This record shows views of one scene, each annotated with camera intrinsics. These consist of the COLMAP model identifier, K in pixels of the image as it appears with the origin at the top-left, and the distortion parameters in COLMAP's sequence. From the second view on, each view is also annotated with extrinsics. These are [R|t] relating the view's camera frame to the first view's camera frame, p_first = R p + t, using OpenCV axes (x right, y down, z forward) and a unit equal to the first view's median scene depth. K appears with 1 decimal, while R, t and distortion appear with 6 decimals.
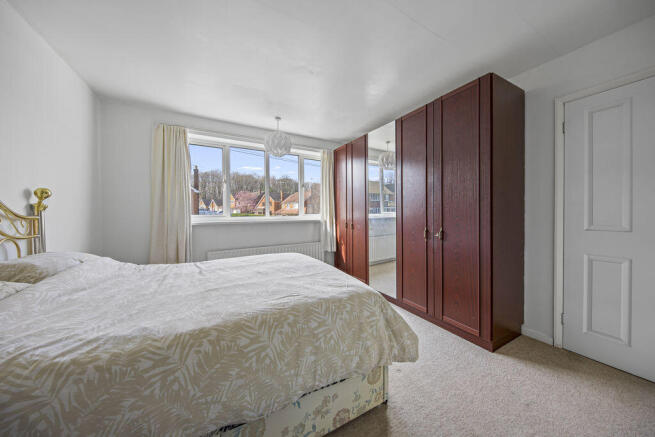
lens RADIAL K [[221.2, 0, 327.0], [0, 221.2, 214.9], [0, 0, 1]] dist [-0.002298, -0.000256]
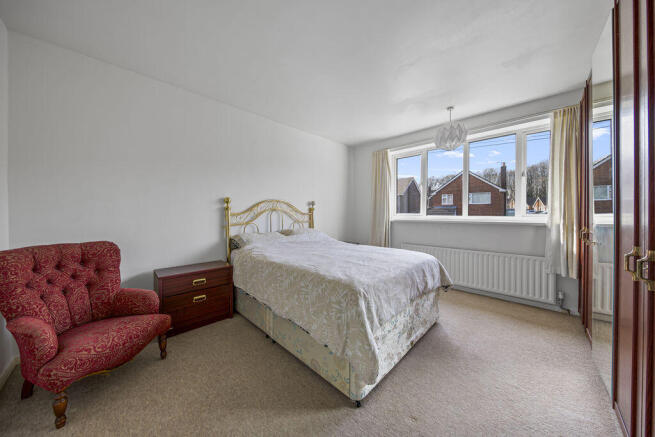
lens RADIAL K [[221.2, 0, 328.5], [0, 221.2, 214.6], [0, 0, 1]] dist [-0.002298, -0.000256]
pose [[0.266041, 0.008030, -0.963928, 0.532640], [-0.013090, 0.999903, 0.004717, 0.004251], [0.963873, 0.011363, 0.266120, 0.282598]]
